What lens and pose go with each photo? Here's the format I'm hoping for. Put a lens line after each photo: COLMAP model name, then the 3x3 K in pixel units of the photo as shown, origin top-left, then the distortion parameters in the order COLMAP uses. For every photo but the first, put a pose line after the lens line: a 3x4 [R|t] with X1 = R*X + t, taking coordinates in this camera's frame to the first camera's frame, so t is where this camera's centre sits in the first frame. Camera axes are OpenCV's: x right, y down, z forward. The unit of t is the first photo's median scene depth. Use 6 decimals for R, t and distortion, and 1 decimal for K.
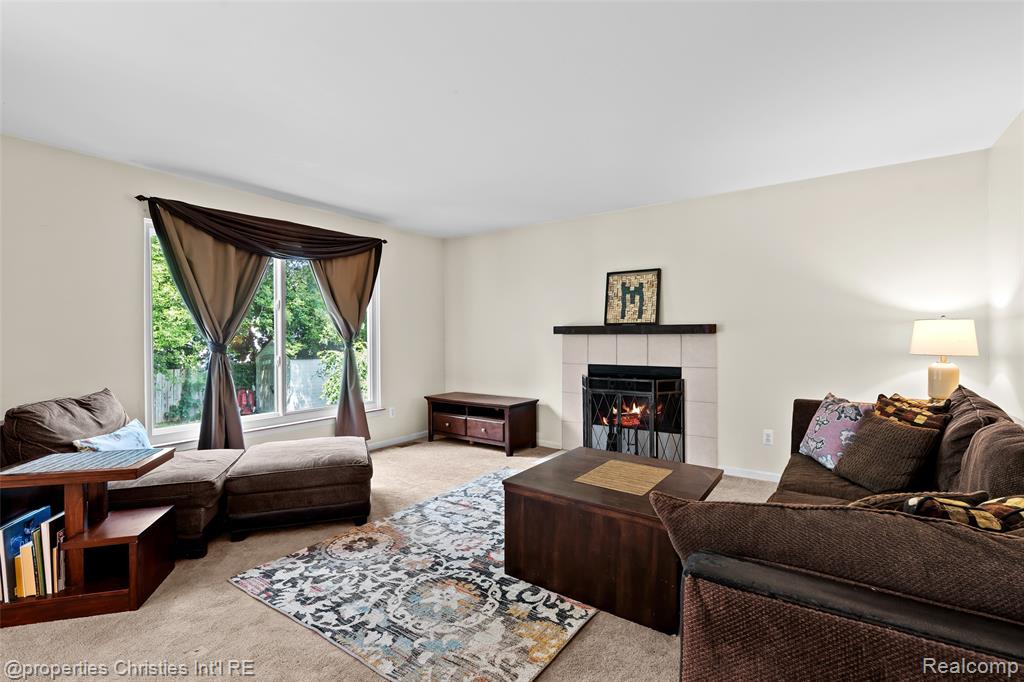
lens RADIAL K [[462.3, 0, 511.7], [0, 462.3, 342.8], [0, 0, 1]] dist [-0.011815, 0.002503]
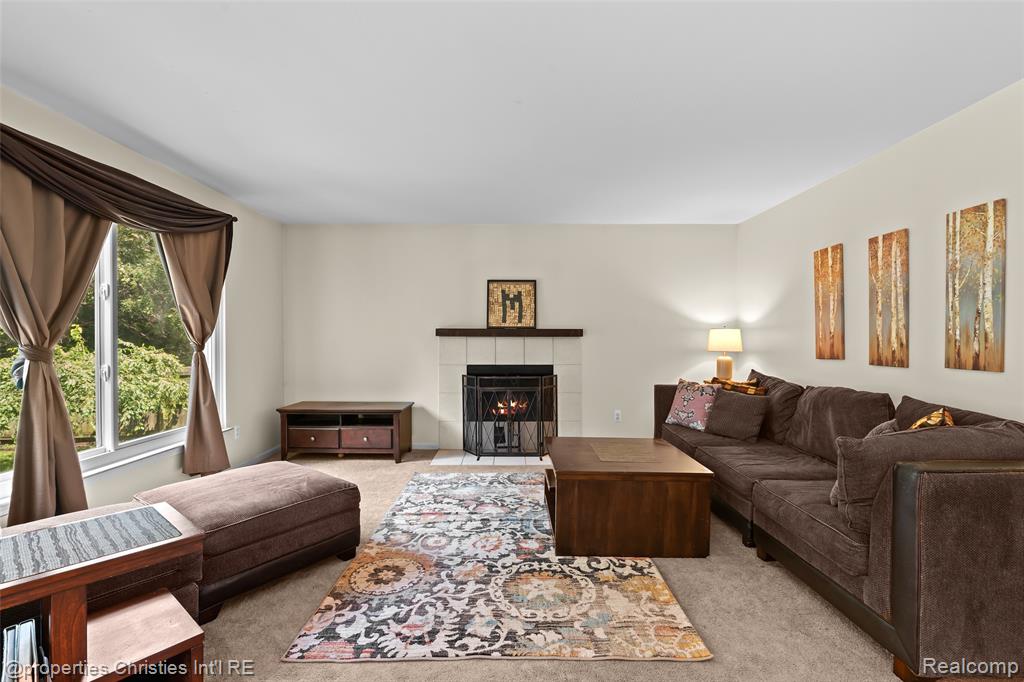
lens RADIAL K [[462.3, 0, 502.3], [0, 462.3, 340.3], [0, 0, 1]] dist [-0.011815, 0.002503]
pose [[0.821758, 0.001824, 0.569834, -0.466962], [0.003336, 0.999962, -0.008011, -0.001002], [-0.569827, 0.008484, 0.821721, 0.107133]]
